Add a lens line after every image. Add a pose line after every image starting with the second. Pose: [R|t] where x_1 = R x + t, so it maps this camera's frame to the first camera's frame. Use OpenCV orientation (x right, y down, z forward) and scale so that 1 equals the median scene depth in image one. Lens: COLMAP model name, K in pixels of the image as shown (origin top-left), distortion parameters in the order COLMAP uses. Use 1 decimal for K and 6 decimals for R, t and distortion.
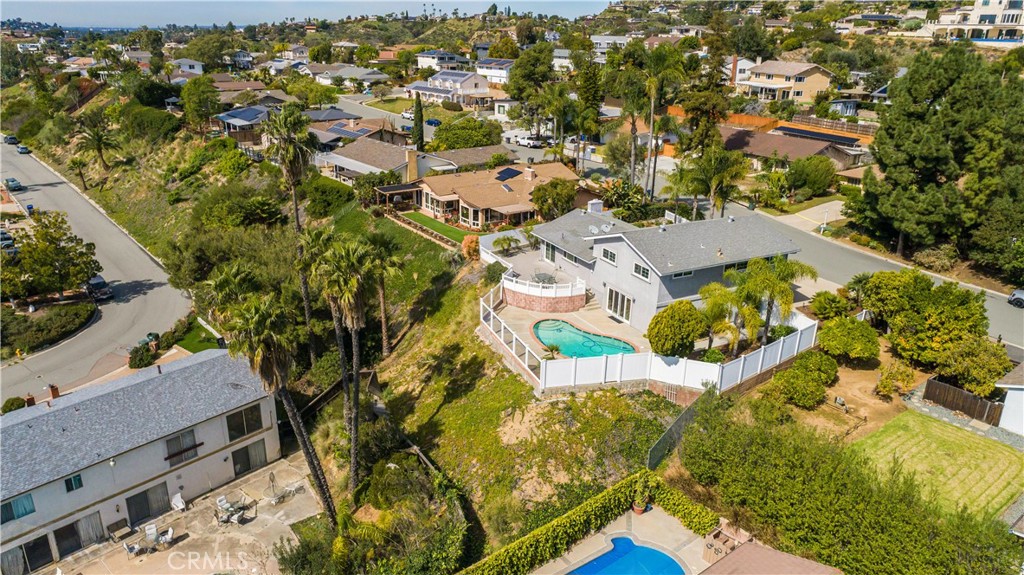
lens RADIAL K [[696.7, 0, 512.0], [0, 696.7, 287.5], [0, 0, 1]] dist [-0.003094, 0.005234]
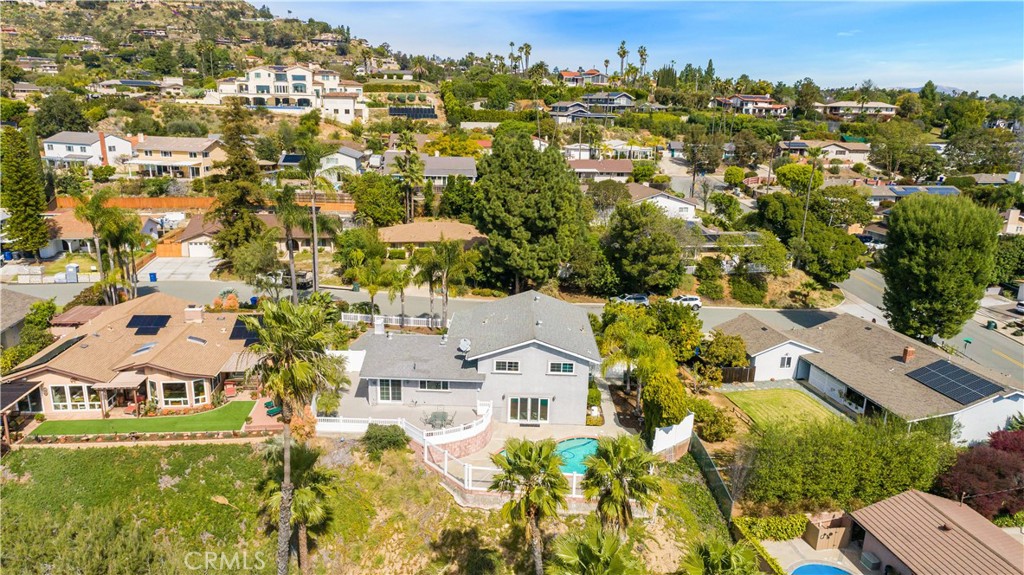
lens RADIAL K [[696.7, 0, 512.0], [0, 696.7, 287.5], [0, 0, 1]] dist [-0.003094, 0.005234]
pose [[0.483303, -0.232906, 0.843903, -0.475829], [0.293334, 0.951322, 0.094560, -0.175476], [-0.824847, 0.201844, 0.528096, 0.338683]]
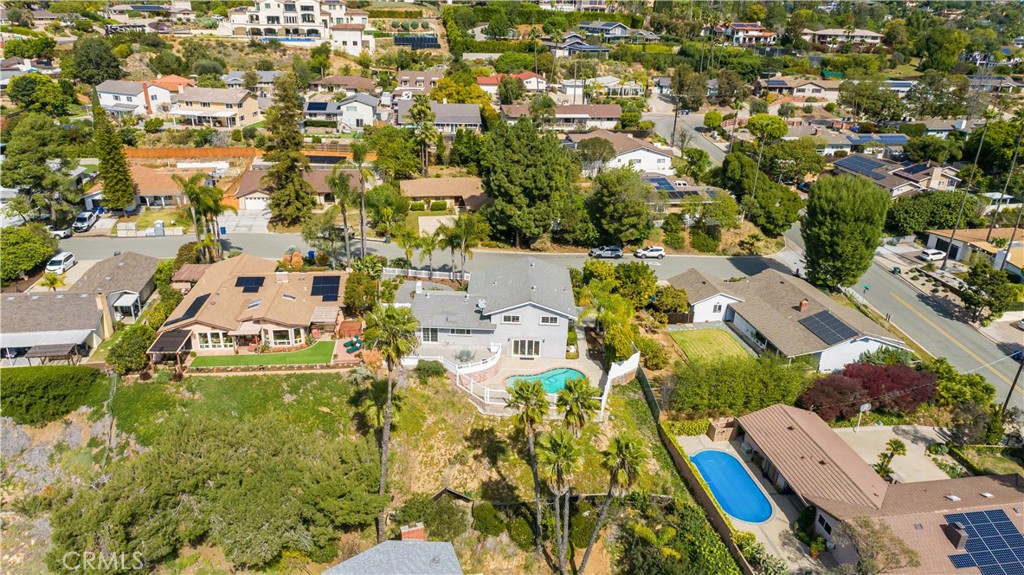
lens RADIAL K [[696.7, 0, 512.0], [0, 696.7, 287.5], [0, 0, 1]] dist [-0.003094, 0.005234]
pose [[0.481438, -0.346040, 0.805279, -0.704390], [0.290232, 0.929871, 0.226064, -0.307292], [-0.827033, 0.124882, 0.548107, 0.167289]]
